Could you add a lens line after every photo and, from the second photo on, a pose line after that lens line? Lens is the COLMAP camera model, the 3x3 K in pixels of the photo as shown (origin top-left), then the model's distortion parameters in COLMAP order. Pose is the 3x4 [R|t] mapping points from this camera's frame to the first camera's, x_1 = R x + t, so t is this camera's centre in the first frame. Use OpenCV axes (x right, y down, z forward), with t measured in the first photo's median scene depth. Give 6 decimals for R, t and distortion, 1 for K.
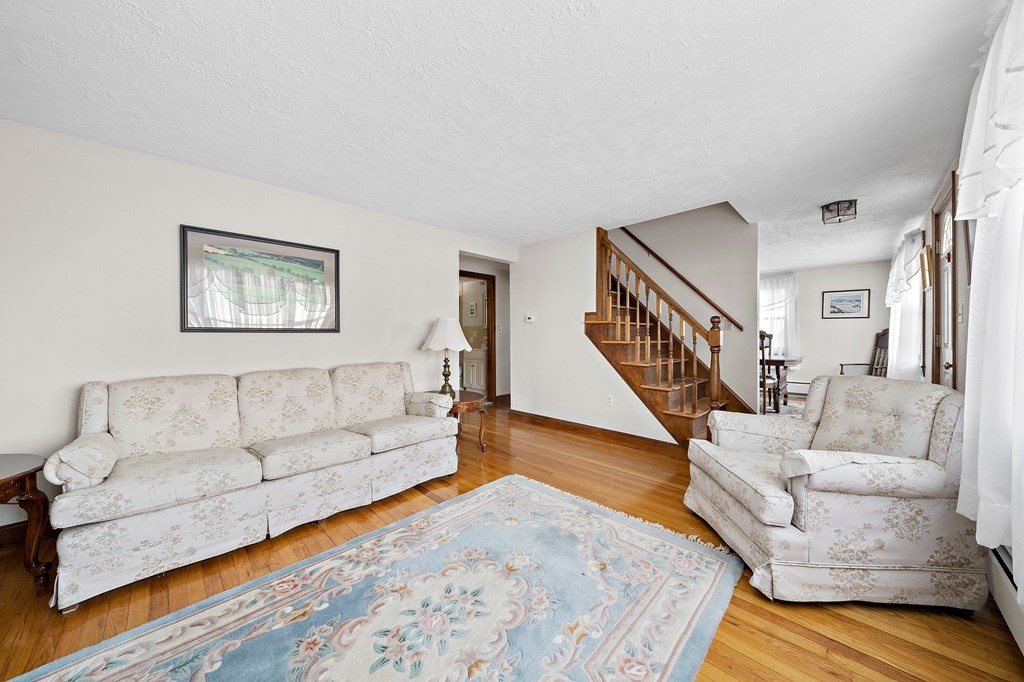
lens RADIAL K [[353.0, 0, 504.7], [0, 353.0, 335.9], [0, 0, 1]] dist [-0.000155, 0.000011]
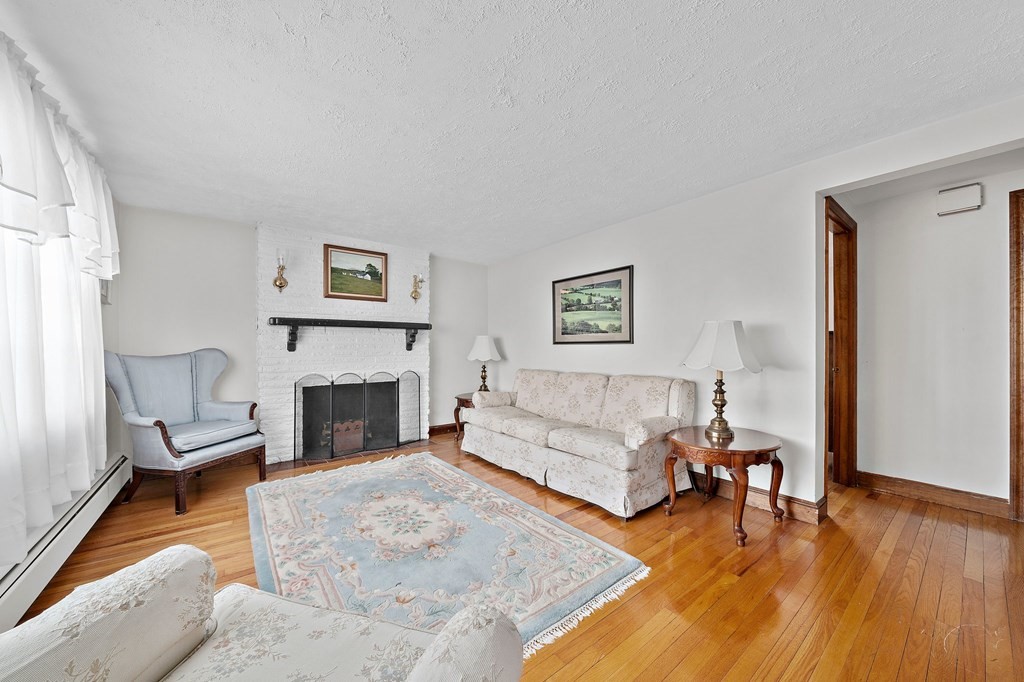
lens RADIAL K [[364.8, 0, 503.6], [0, 364.8, 349.4], [0, 0, 1]] dist [-0.001091, -0.000060]
pose [[-0.132057, 0.003841, -0.991235, 0.790345], [-0.002874, 0.999987, 0.004258, 0.004364], [0.991238, 0.003411, -0.132044, 0.934422]]
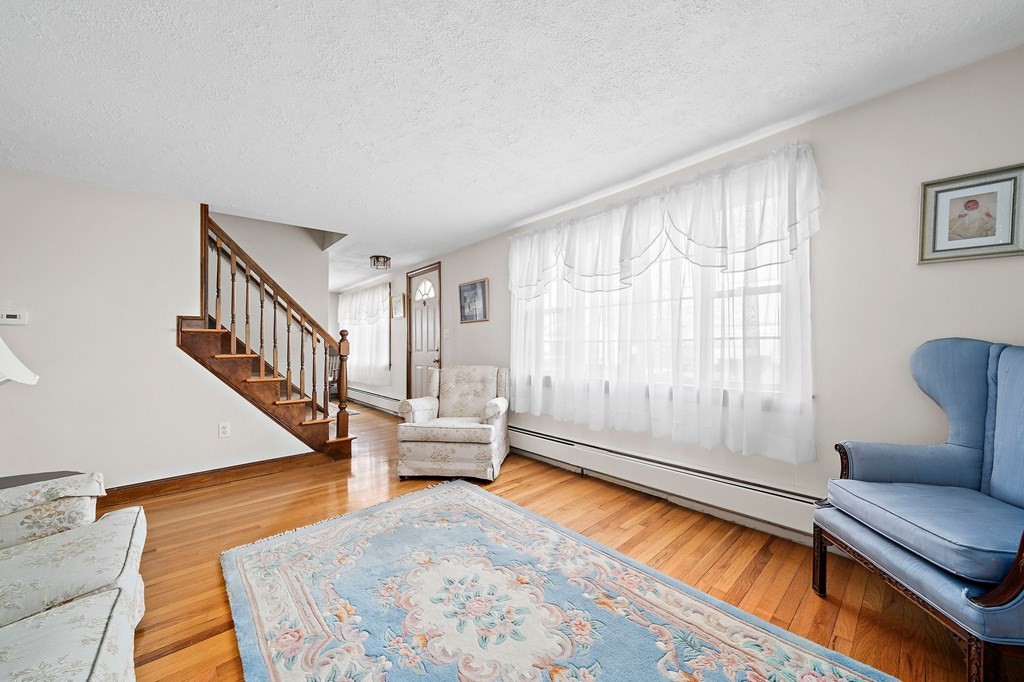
lens RADIAL K [[374.7, 0, 516.1], [0, 374.7, 344.6], [0, 0, 1]] dist [-0.000158, 0.000020]
pose [[0.038363, -0.000235, 0.999264, -0.745474], [0.015750, 0.999876, -0.000370, 0.003120], [-0.999140, 0.015752, 0.038362, 0.454299]]
